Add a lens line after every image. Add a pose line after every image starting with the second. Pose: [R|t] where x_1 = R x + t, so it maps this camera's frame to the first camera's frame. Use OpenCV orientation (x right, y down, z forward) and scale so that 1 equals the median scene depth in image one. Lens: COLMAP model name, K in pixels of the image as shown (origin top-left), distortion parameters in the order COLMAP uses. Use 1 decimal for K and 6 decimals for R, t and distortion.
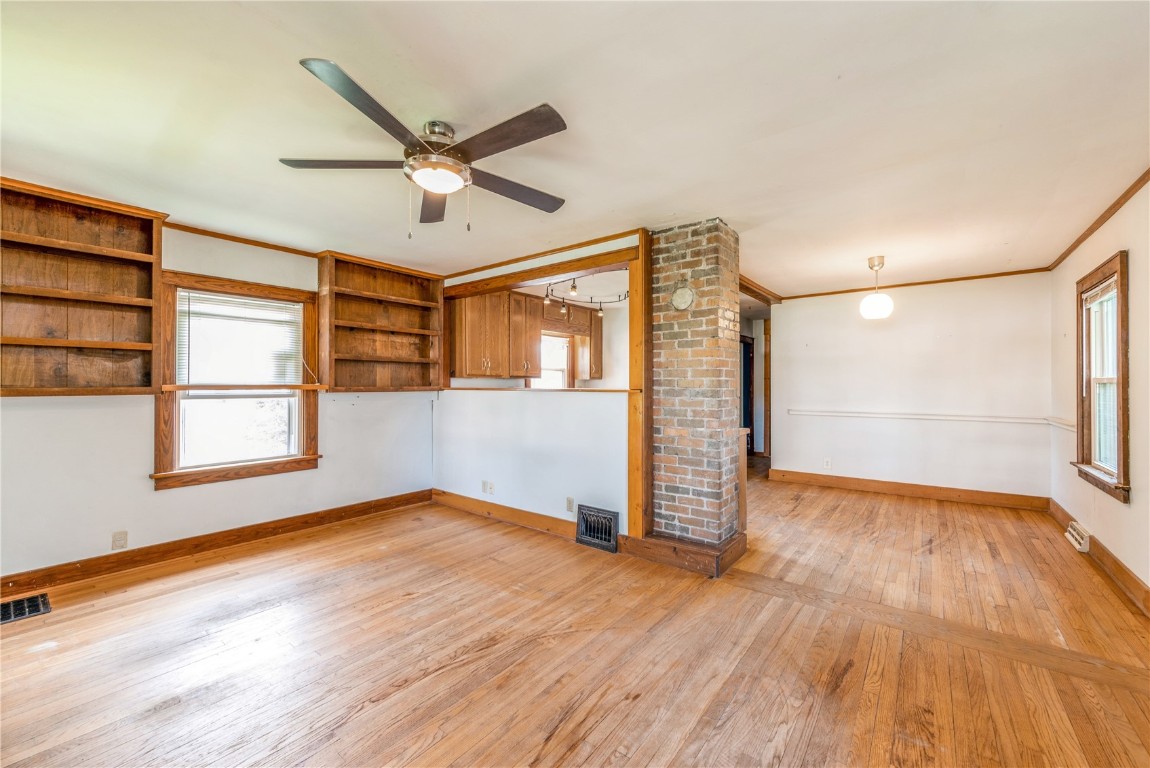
lens RADIAL K [[454.3, 0, 576.6], [0, 454.3, 382.5], [0, 0, 1]] dist [0.000090, 0.000252]
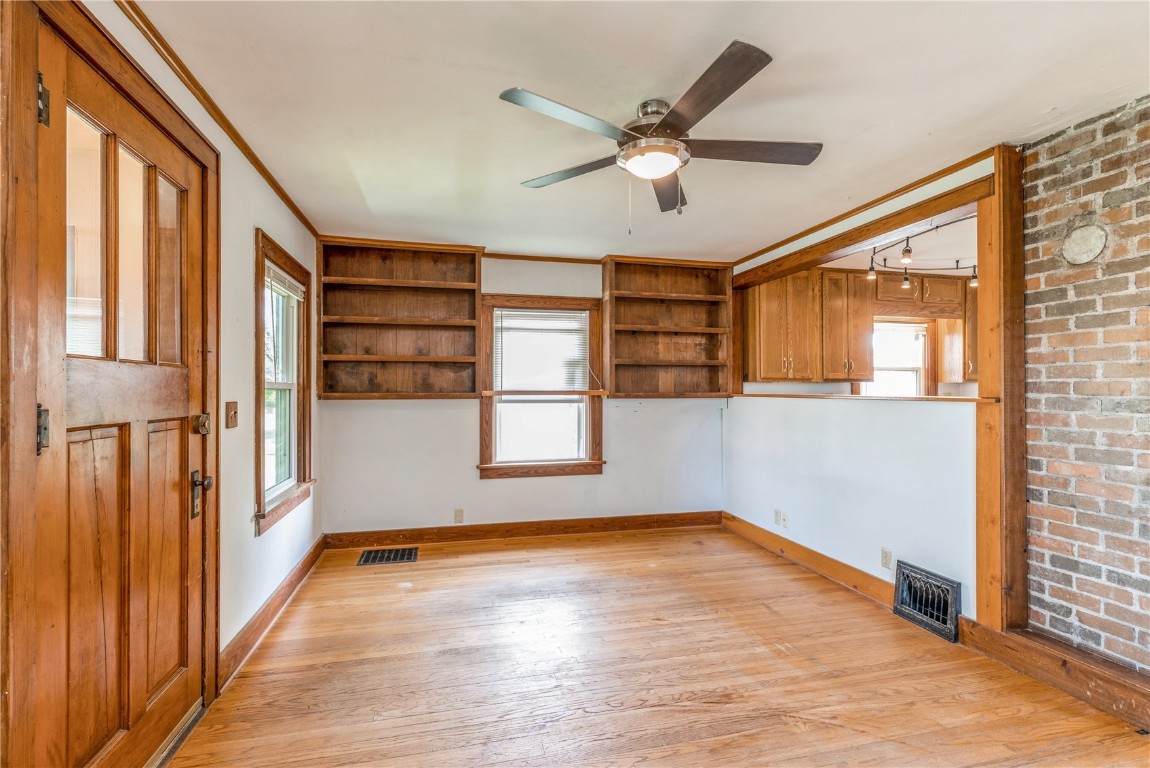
lens RADIAL K [[539.3, 0, 576.0], [0, 539.3, 388.1], [0, 0, 1]] dist [0.002695, 0.000546]
pose [[0.787705, -0.003227, -0.616044, 0.141920], [0.003455, 0.999994, -0.000821, 0.000167], [0.616043, -0.001482, 0.787711, 0.034607]]
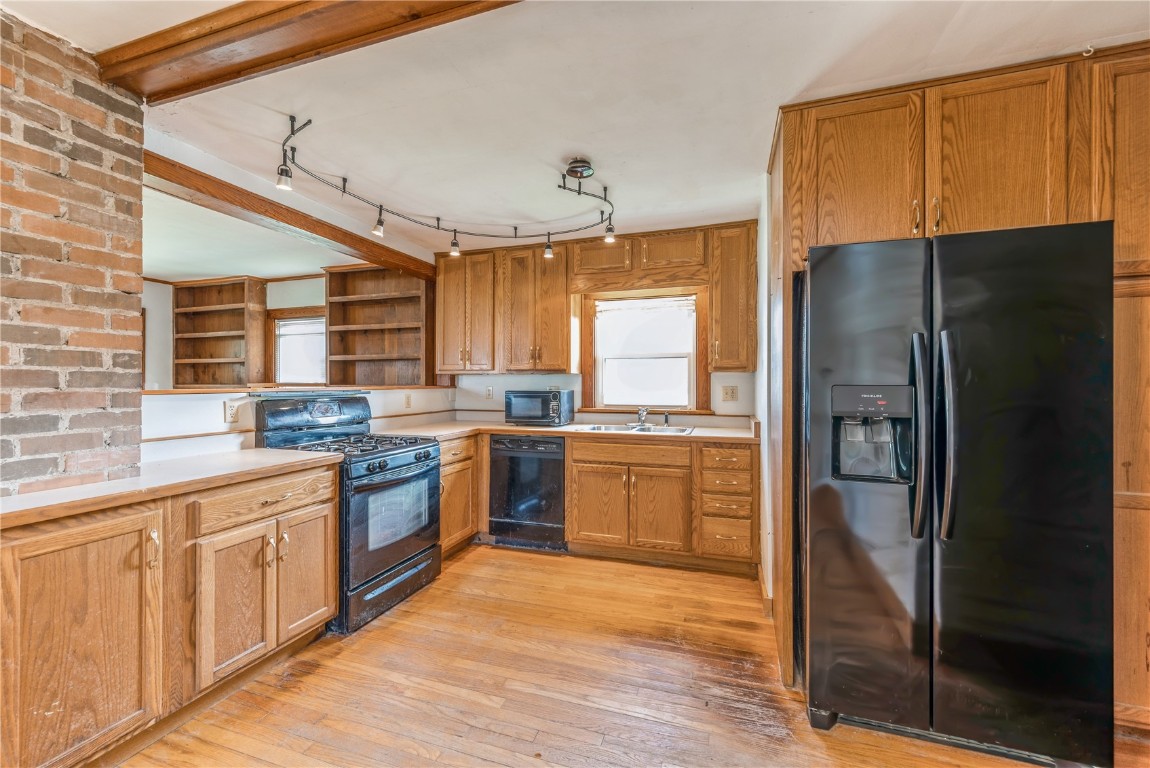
lens RADIAL K [[454.3, 0, 576.6], [0, 454.3, 382.5], [0, 0, 1]] dist [0.000090, 0.000252]
pose [[0.337350, -0.001815, -0.941377, 0.897372], [0.005101, 0.999987, -0.000100, 0.008134], [0.941365, -0.004768, 0.337355, 1.422204]]
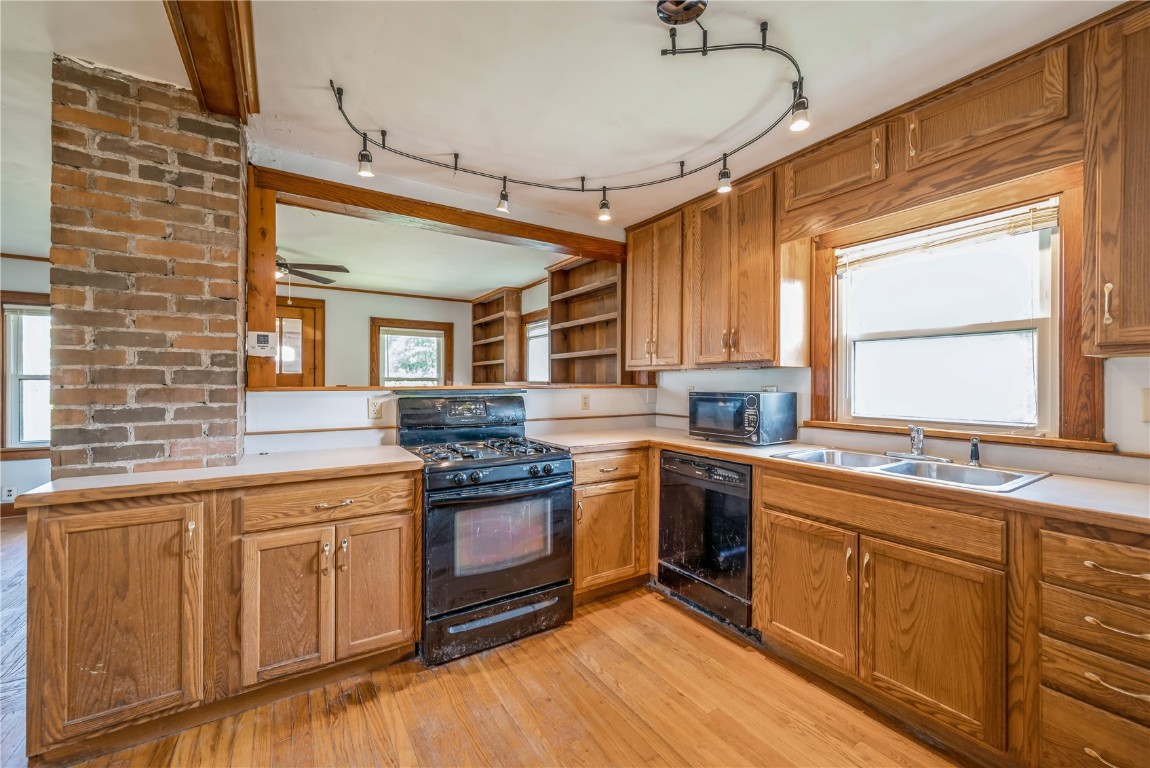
lens RADIAL K [[454.3, 0, 576.6], [0, 454.3, 382.5], [0, 0, 1]] dist [0.000090, 0.000252]
pose [[-0.332701, -0.000227, -0.943033, 0.636948], [0.003343, 0.999993, -0.001420, 0.011007], [0.943027, -0.003625, -0.332698, 1.714459]]
